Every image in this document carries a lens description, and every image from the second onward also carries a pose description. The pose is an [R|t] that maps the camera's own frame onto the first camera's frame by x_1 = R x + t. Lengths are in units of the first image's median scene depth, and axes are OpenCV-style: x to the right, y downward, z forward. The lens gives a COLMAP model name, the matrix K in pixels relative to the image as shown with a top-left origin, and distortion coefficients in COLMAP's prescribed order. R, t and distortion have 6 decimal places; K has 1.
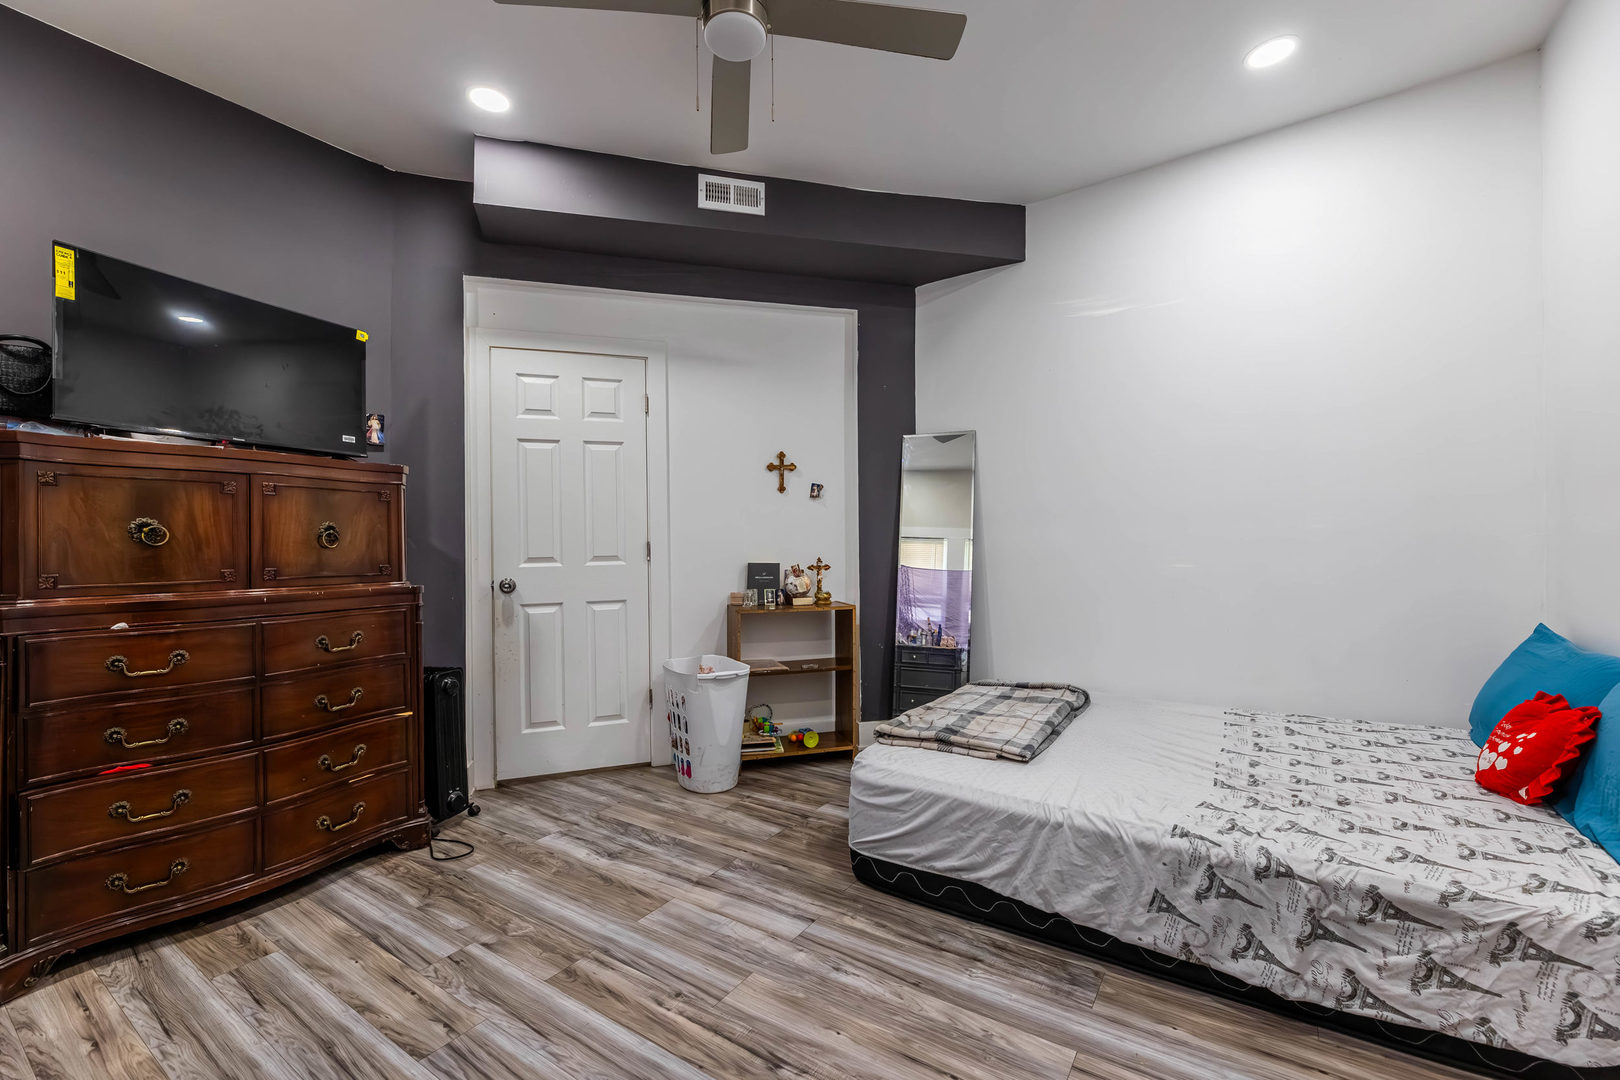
lens RADIAL K [[657.5, 0, 810.9], [0, 657.5, 545.9], [0, 0, 1]] dist [-0.001527, 0.000201]
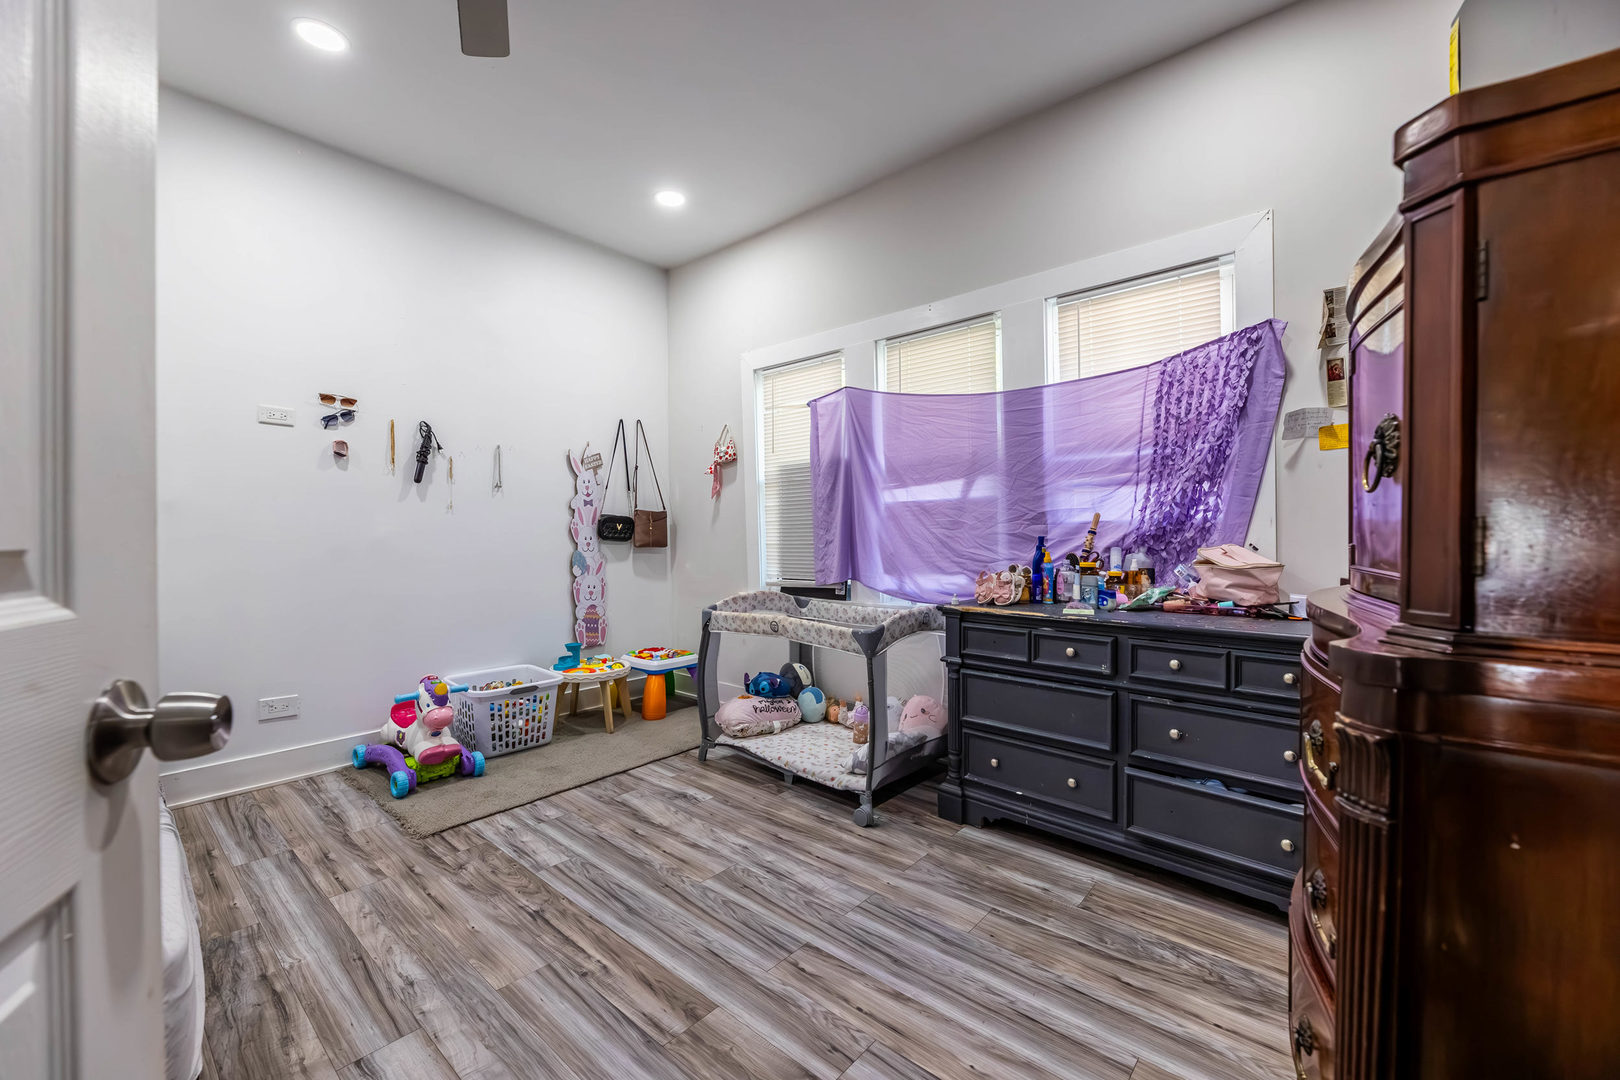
lens RADIAL K [[657.5, 0, 810.0], [0, 657.5, 536.4], [0, 0, 1]] dist [-0.001527, 0.000201]
pose [[-0.991739, 0.022002, 0.126373, -0.685032], [0.022496, 0.999744, 0.002480, 0.030070], [-0.126286, 0.005302, -0.991980, 1.953869]]
